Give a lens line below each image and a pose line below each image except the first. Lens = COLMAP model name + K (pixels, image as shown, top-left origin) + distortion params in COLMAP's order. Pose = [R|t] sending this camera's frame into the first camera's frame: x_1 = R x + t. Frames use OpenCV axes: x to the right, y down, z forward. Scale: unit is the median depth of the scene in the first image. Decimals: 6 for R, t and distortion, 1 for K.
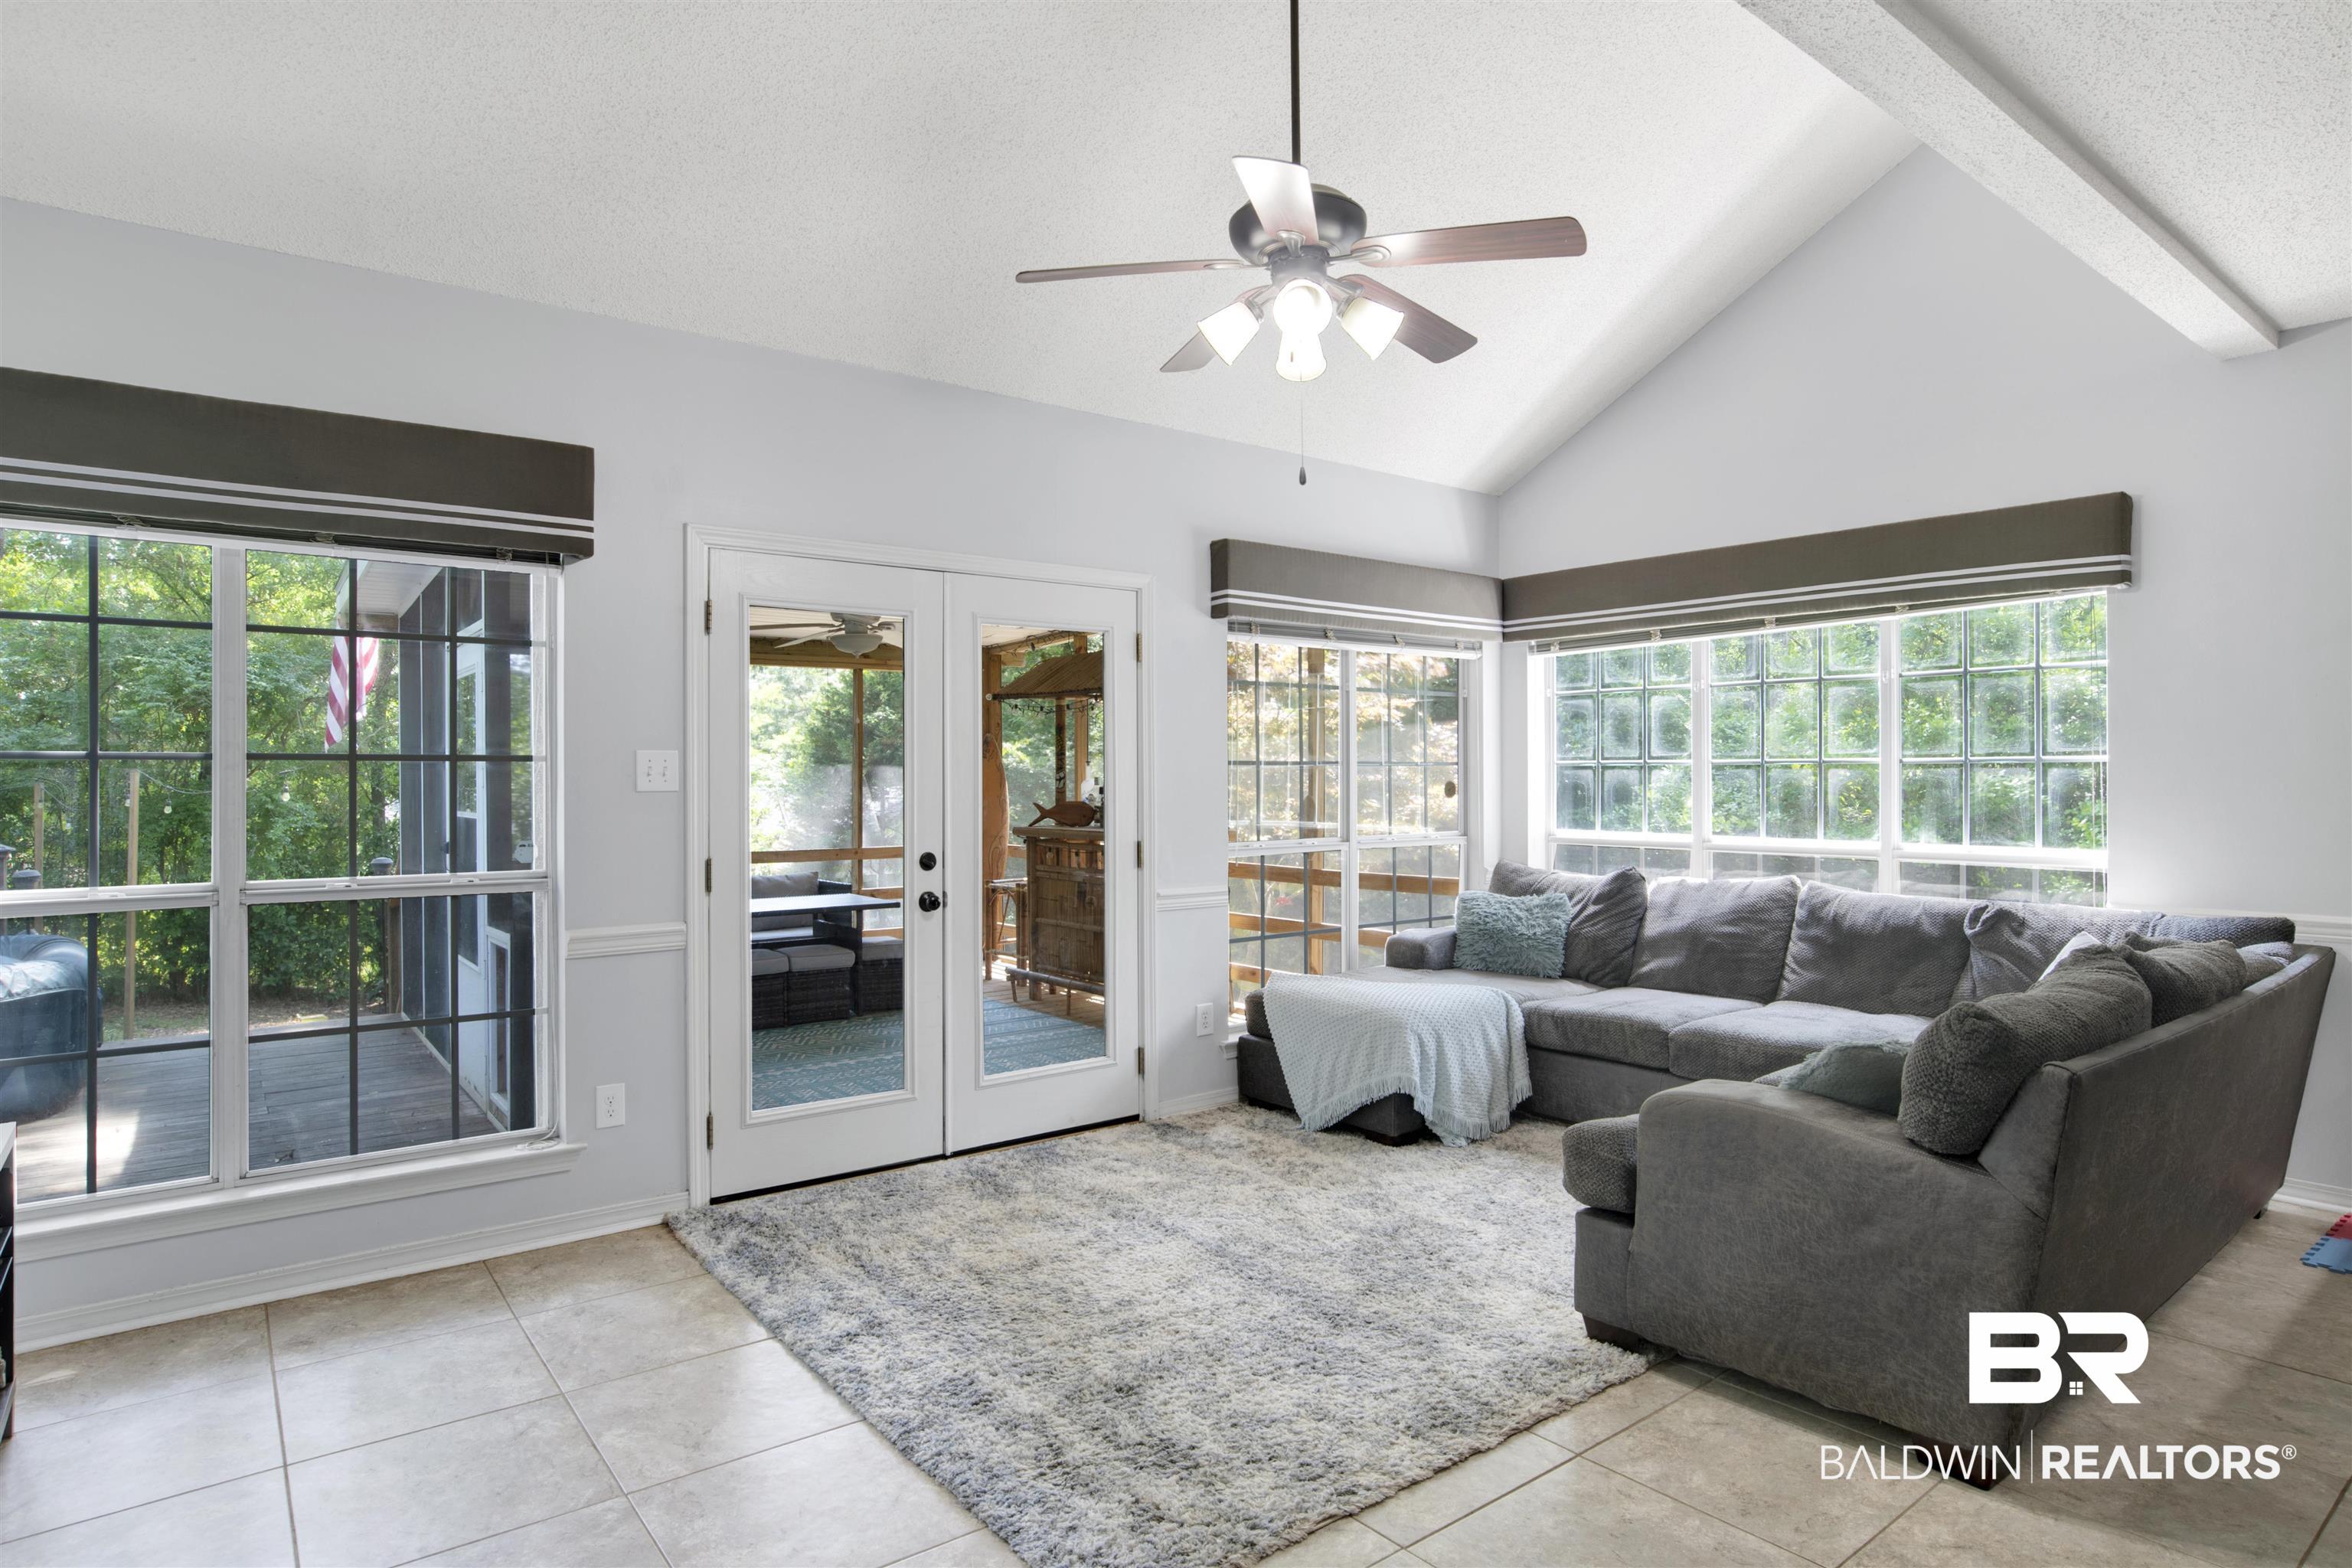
lens RADIAL K [[1328.7, 0, 1176.0], [0, 1328.7, 784.0], [0, 0, 1]] dist [-0.003315, -0.000109]
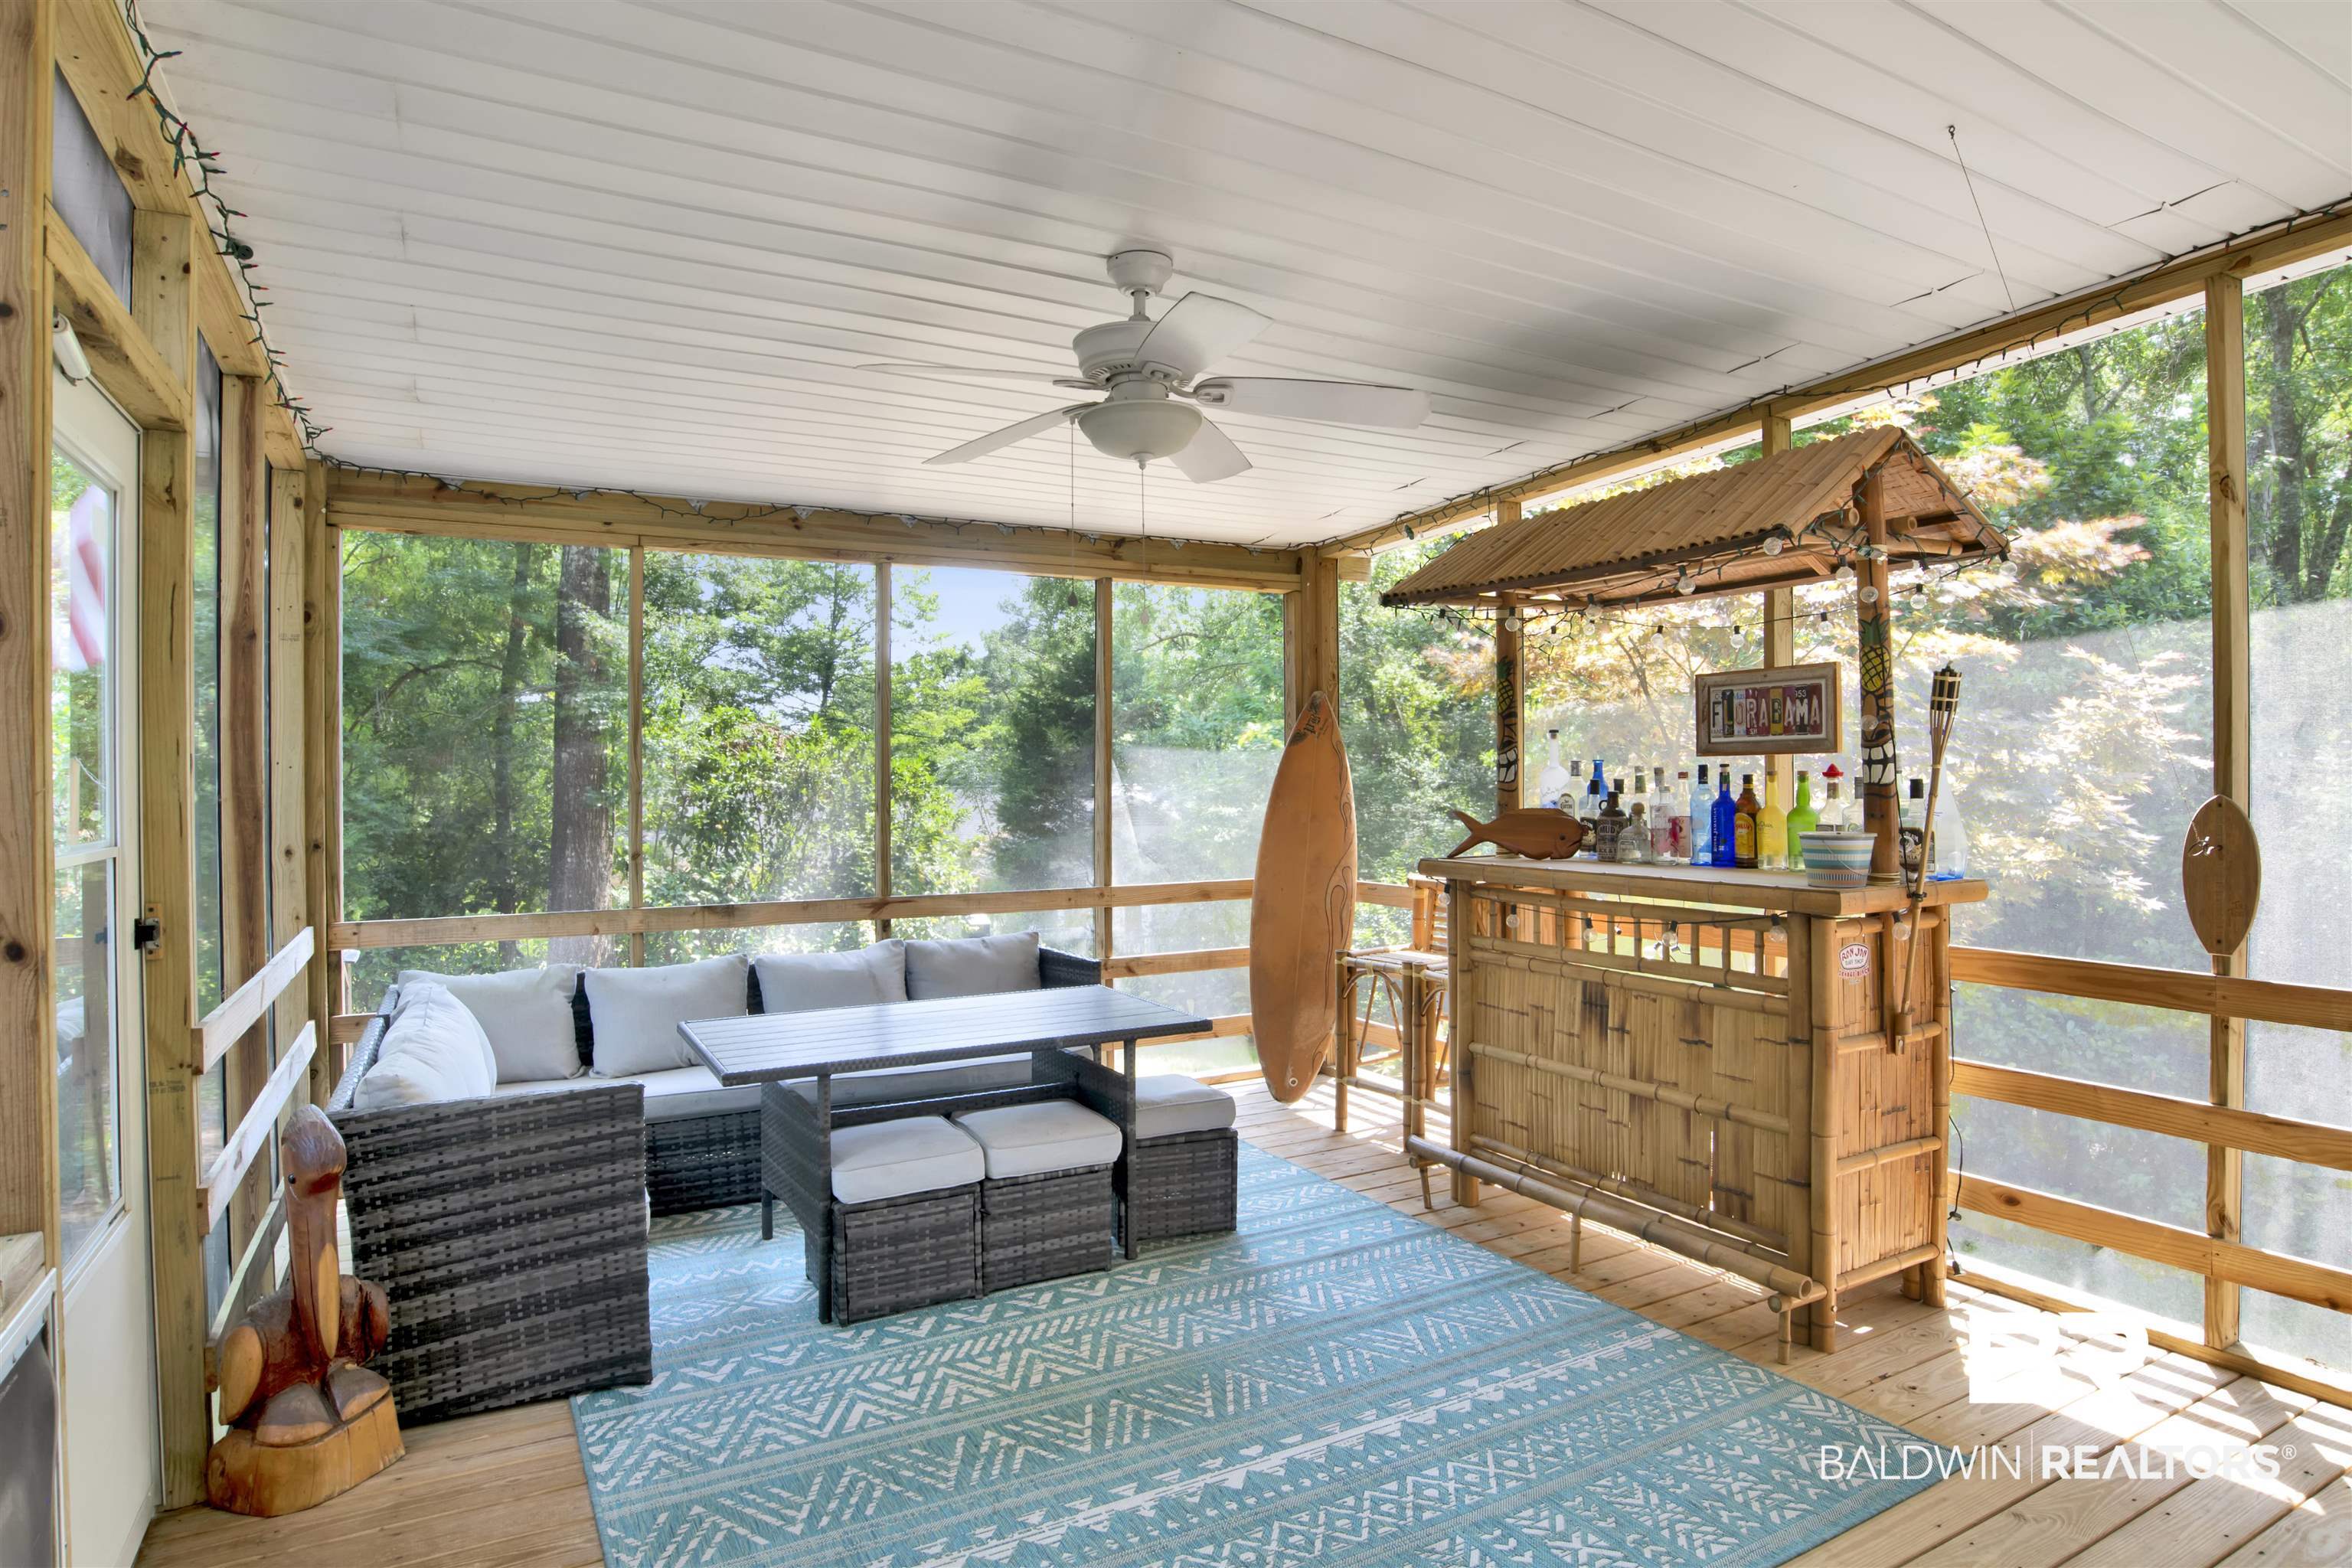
lens RADIAL K [[1328.7, 0, 1176.0], [0, 1328.7, 784.0], [0, 0, 1]] dist [-0.003315, -0.000109]
pose [[0.989052, -0.000284, -0.147568, -0.144208], [0.000239, 1.000000, -0.000318, 0.004381], [0.147568, 0.000279, 0.989052, 0.506008]]
